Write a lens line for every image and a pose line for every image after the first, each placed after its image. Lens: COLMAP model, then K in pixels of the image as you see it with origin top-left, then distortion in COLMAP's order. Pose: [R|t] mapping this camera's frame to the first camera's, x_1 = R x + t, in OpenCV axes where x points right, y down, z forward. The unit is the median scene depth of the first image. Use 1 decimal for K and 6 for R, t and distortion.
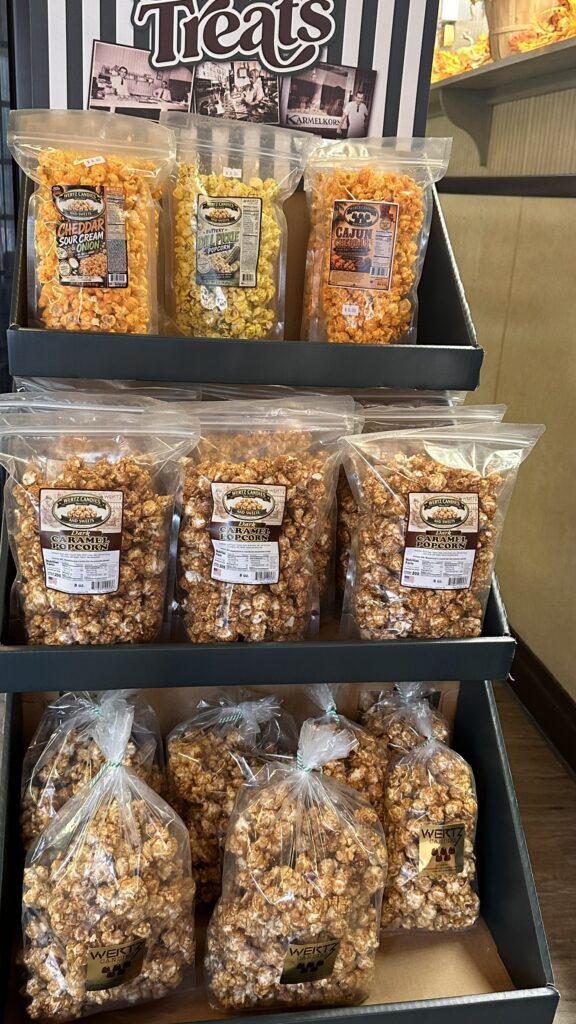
lens RADIAL K [[988.5, 0, 287.7], [0, 988.5, 509.8], [0, 0, 1]] dist [0.006163, 0.000000]
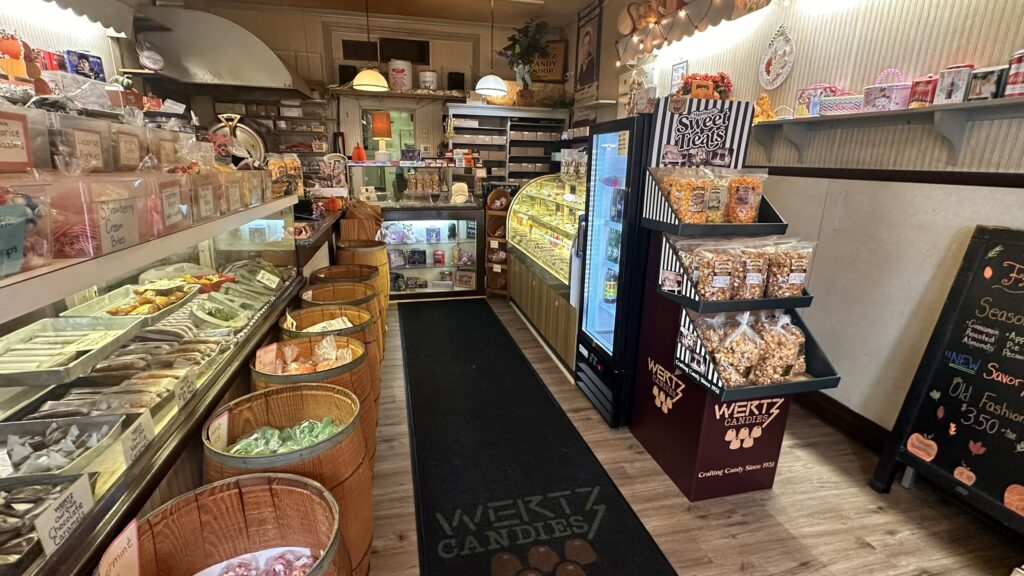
lens RADIAL K [[467.7, 0, 509.8], [0, 467.7, 290.5], [0, 0, 1]] dist [-0.000999, -0.000335]
pose [[0.995803, -0.055031, 0.073132, -0.898249], [0.057961, 0.997574, -0.038563, 0.089700], [-0.070832, 0.042640, 0.996576, -0.626881]]
